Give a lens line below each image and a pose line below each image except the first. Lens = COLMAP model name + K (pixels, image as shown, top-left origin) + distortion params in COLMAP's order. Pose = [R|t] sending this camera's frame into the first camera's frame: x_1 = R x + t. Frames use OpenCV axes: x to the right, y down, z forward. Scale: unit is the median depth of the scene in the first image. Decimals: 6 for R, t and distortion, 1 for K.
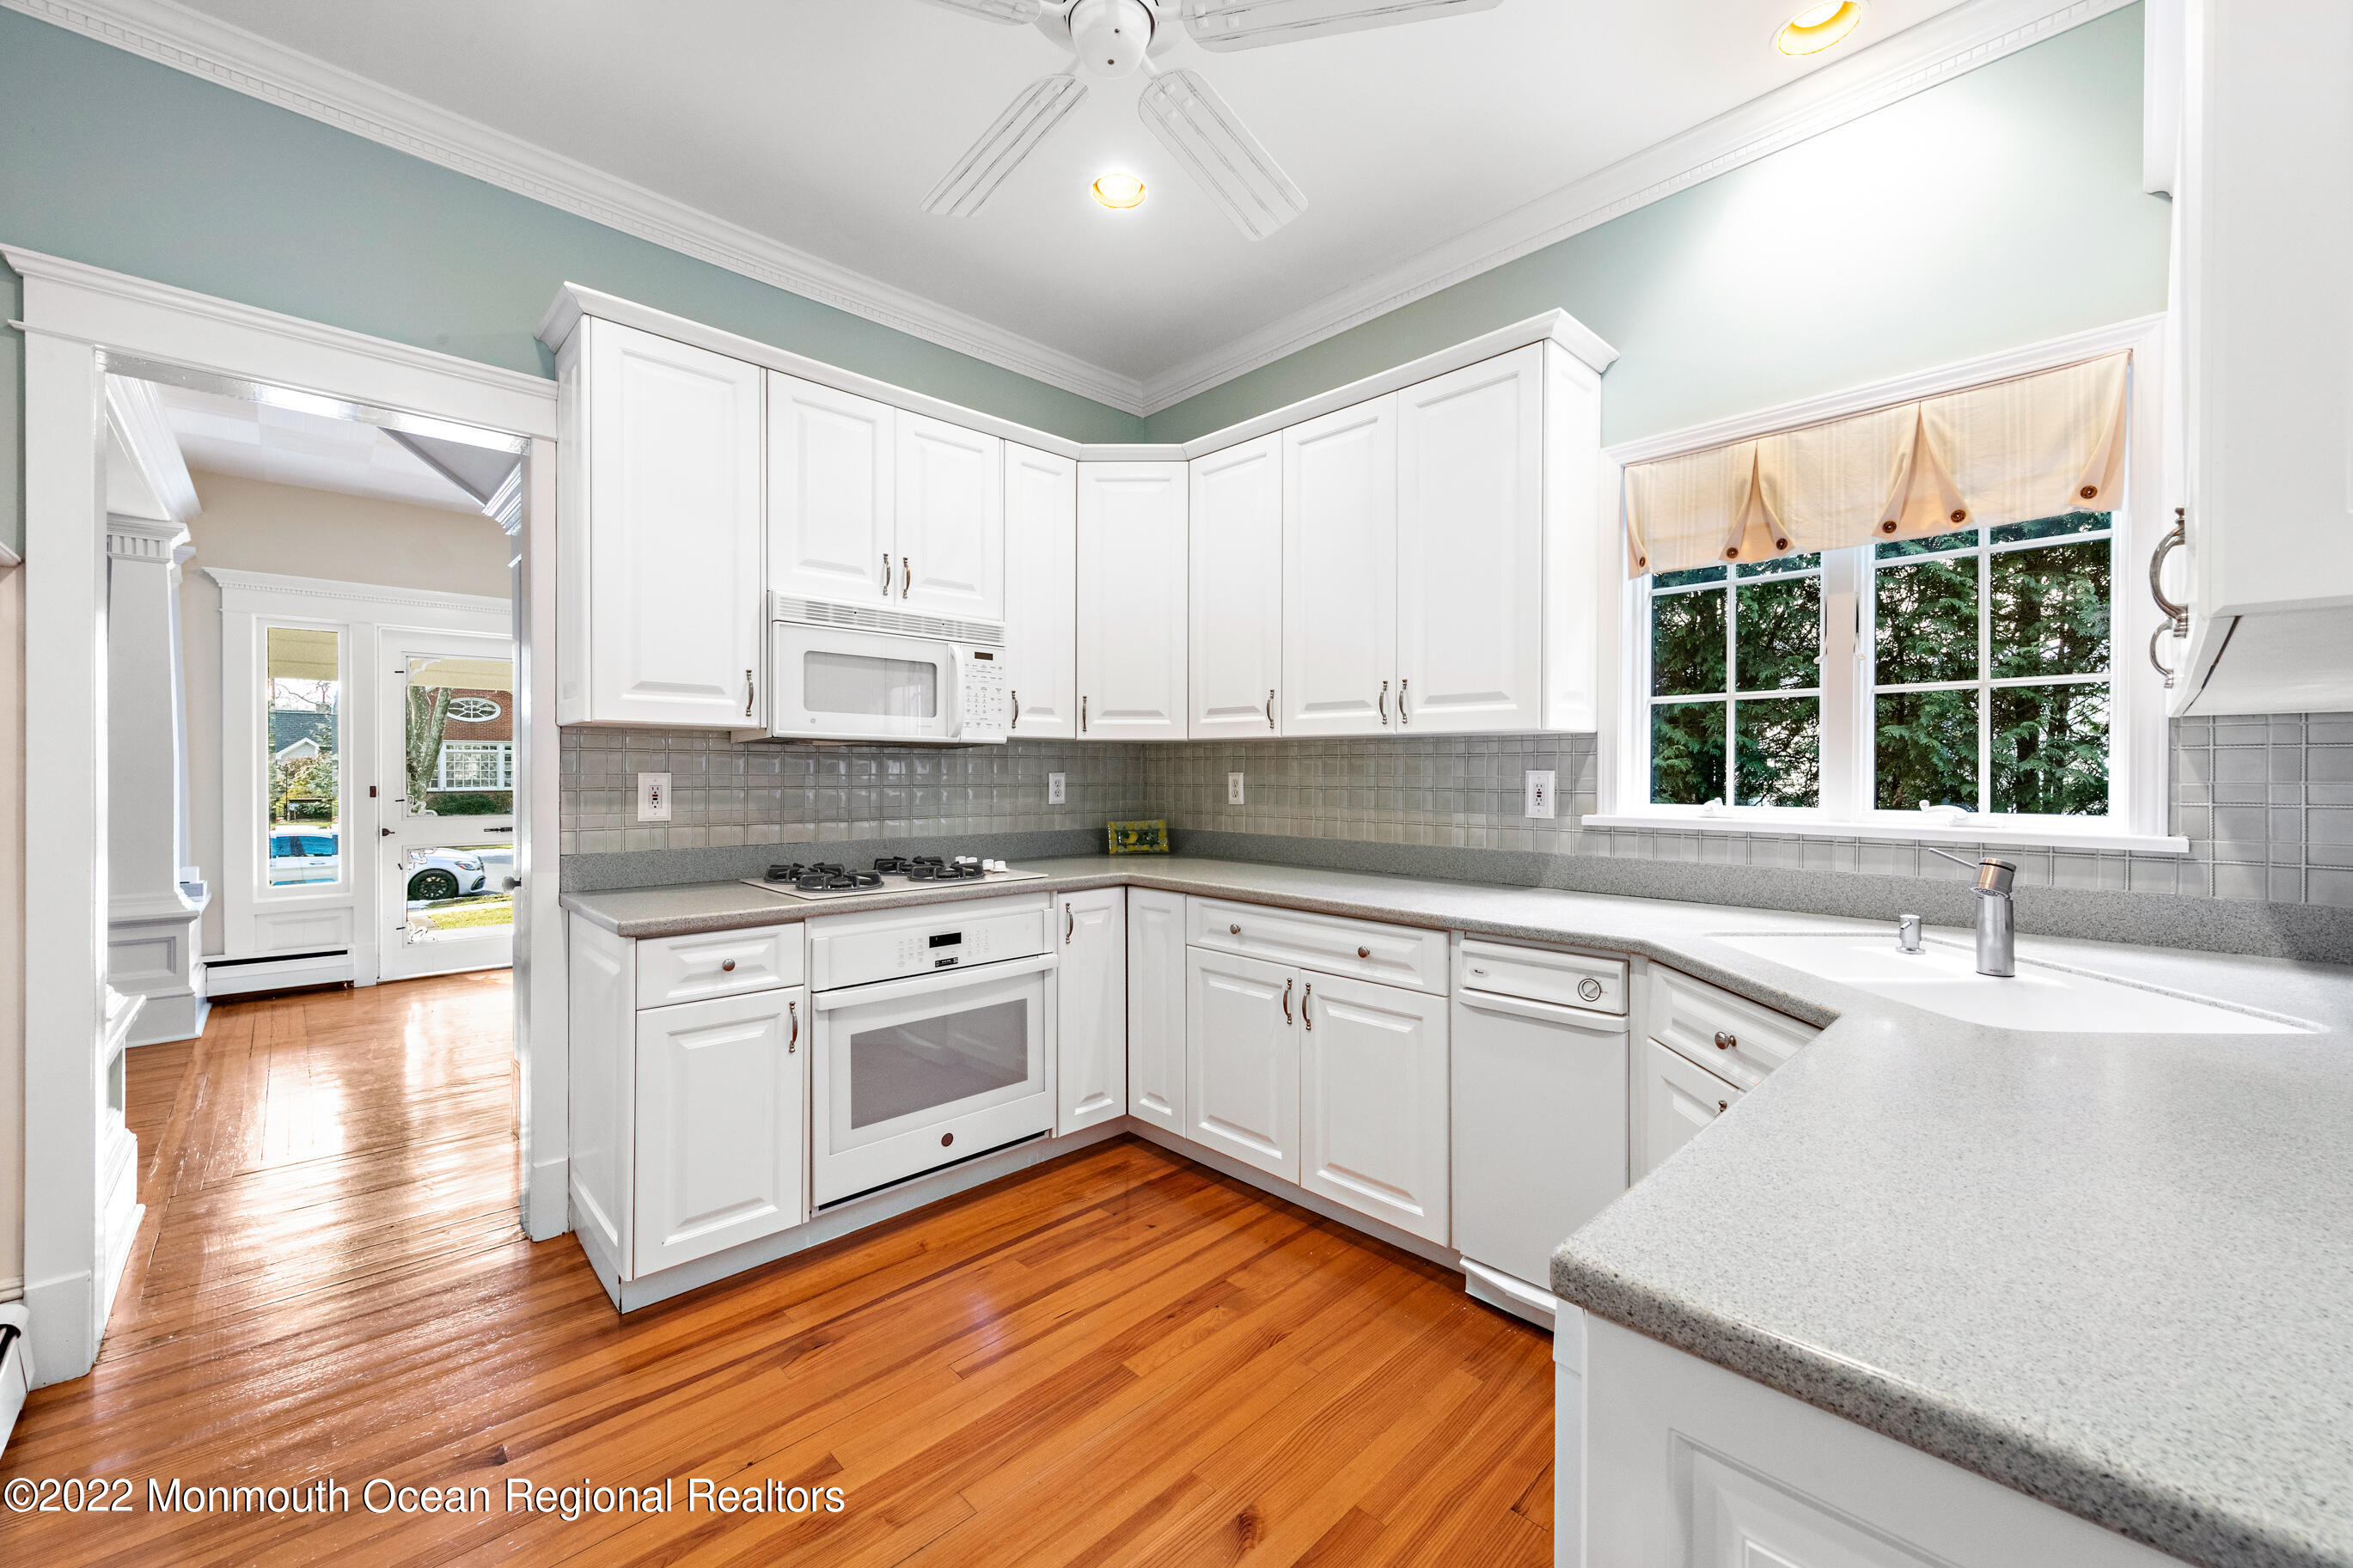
lens RADIAL K [[910.7, 0, 1176.8], [0, 910.7, 785.3], [0, 0, 1]] dist [-0.018393, -0.000145]
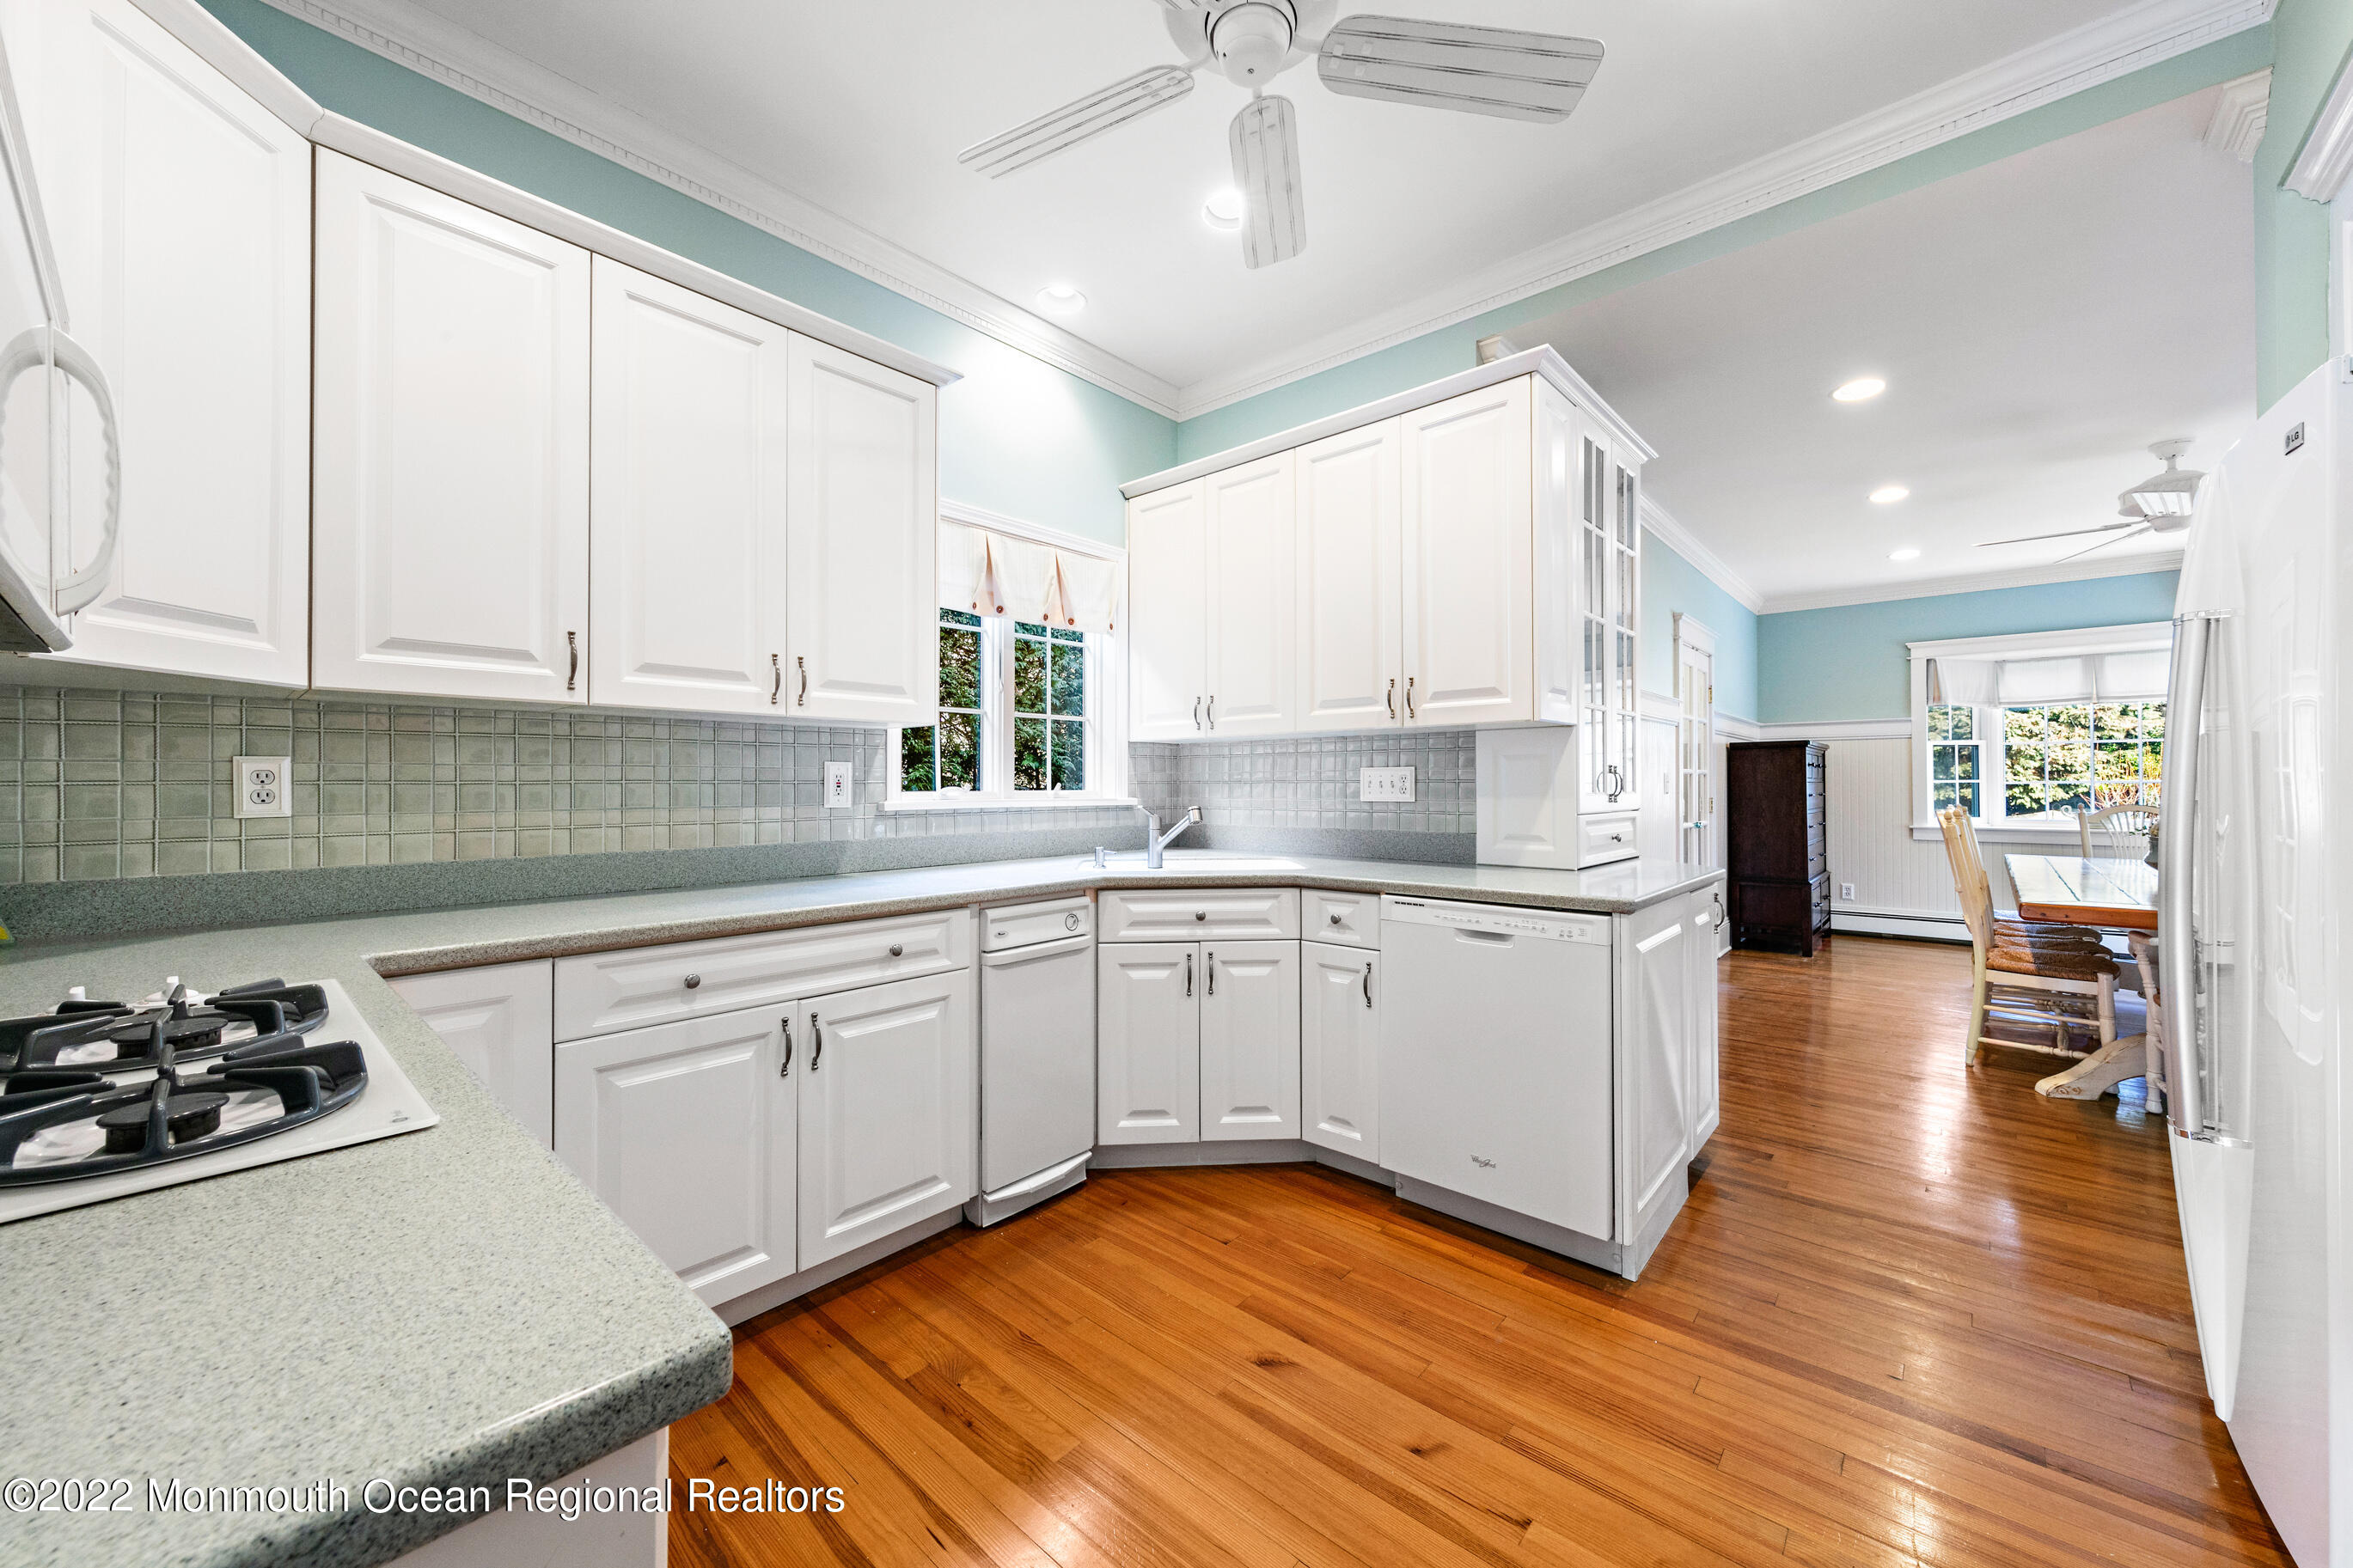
lens RADIAL K [[876.5, 0, 1175.6], [0, 876.5, 778.1], [0, 0, 1]] dist [0.014069, -0.000157]
pose [[-0.079378, 0.000777, 0.996844, -0.694490], [0.010861, 0.999941, 0.000086, 0.006556], [-0.996785, 0.010833, -0.079382, 0.745246]]
